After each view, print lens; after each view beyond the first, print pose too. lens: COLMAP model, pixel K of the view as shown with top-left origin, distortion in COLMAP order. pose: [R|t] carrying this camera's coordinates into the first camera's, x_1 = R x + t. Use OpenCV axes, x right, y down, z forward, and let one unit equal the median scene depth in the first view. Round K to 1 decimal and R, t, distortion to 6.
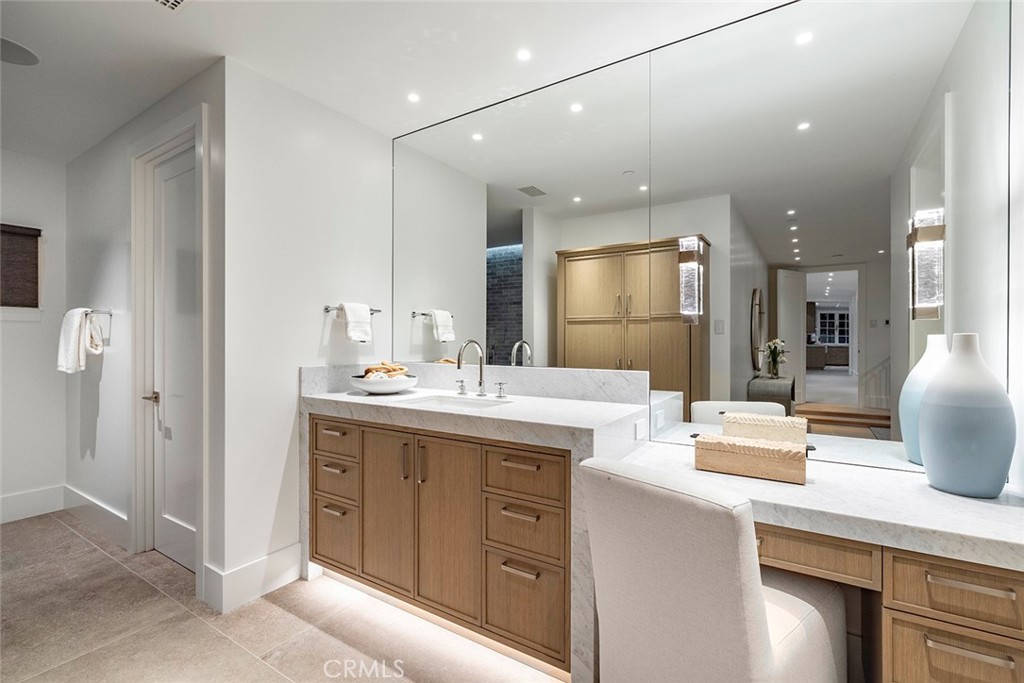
lens RADIAL K [[450.5, 0, 512.0], [0, 450.5, 341.5], [0, 0, 1]] dist [0.001067, -0.000130]
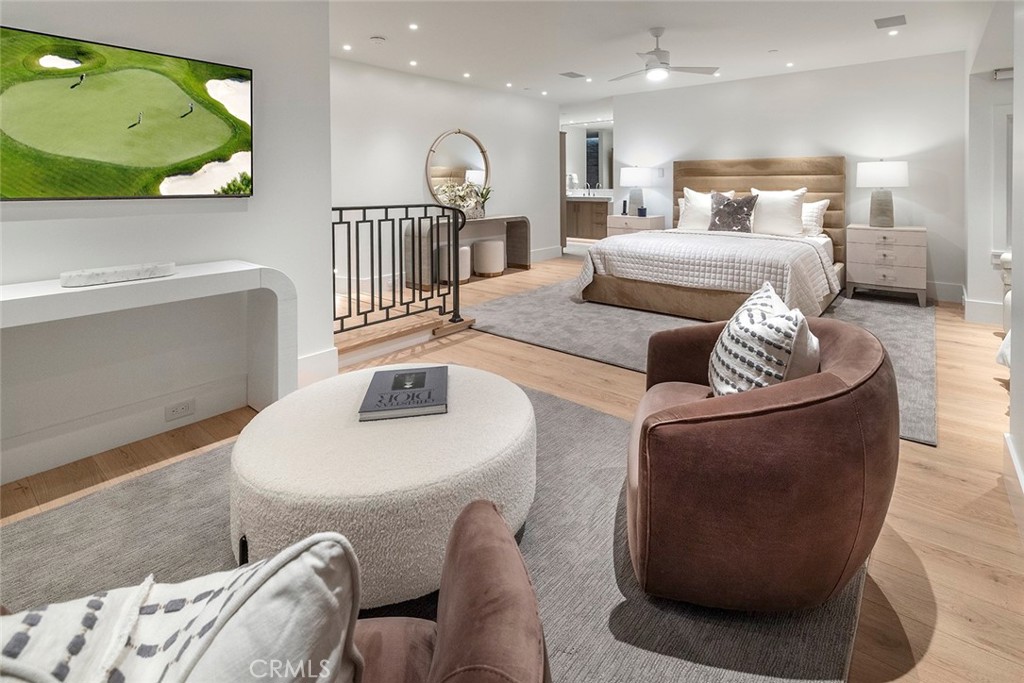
lens RADIAL K [[450.5, 0, 512.0], [0, 450.5, 341.5], [0, 0, 1]] dist [0.001067, -0.000130]
pose [[0.991185, 0.033571, -0.128160, -0.145417], [0.010471, 0.944487, 0.328381, 0.006125], [0.132070, -0.326828, 0.935810, -2.626812]]
